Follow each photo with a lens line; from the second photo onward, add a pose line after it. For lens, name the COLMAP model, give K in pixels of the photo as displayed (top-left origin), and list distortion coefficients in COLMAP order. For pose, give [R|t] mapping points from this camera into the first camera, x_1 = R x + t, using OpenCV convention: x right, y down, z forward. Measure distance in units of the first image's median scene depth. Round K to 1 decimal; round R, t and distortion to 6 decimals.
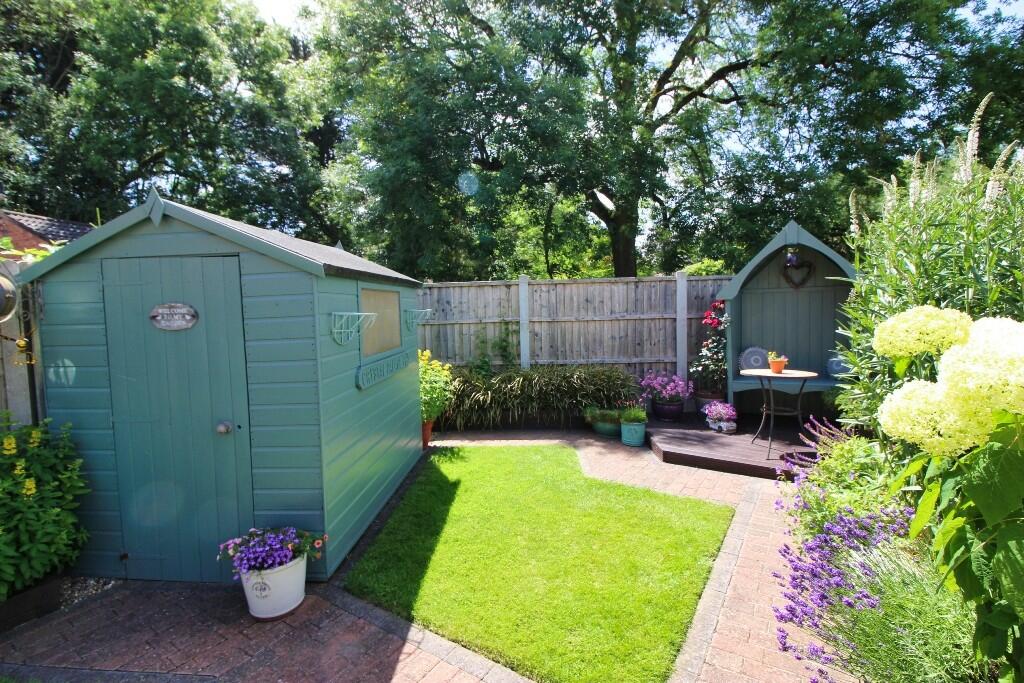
lens RADIAL K [[482.4, 0, 511.7], [0, 482.4, 339.0], [0, 0, 1]] dist [-0.000990, 0.000283]
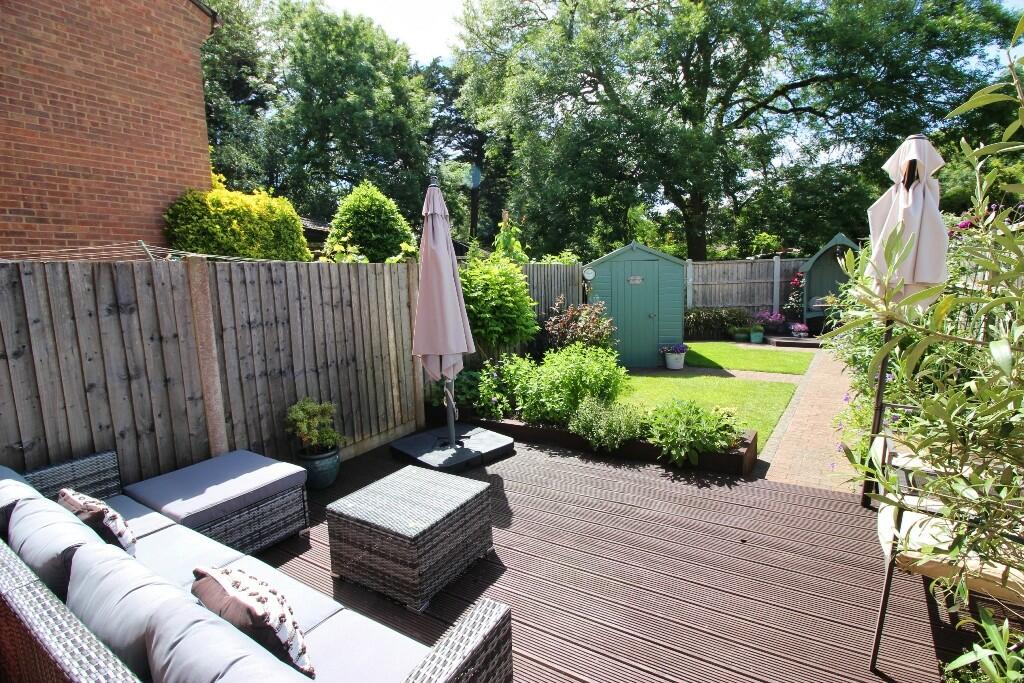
lens RADIAL K [[482.4, 0, 512.3], [0, 482.4, 342.1], [0, 0, 1]] dist [-0.000990, 0.000283]
pose [[0.998572, -0.004810, -0.053202, -0.571017], [0.008104, 0.998052, 0.061865, 0.066082], [0.052800, -0.062208, 0.996666, -0.927379]]
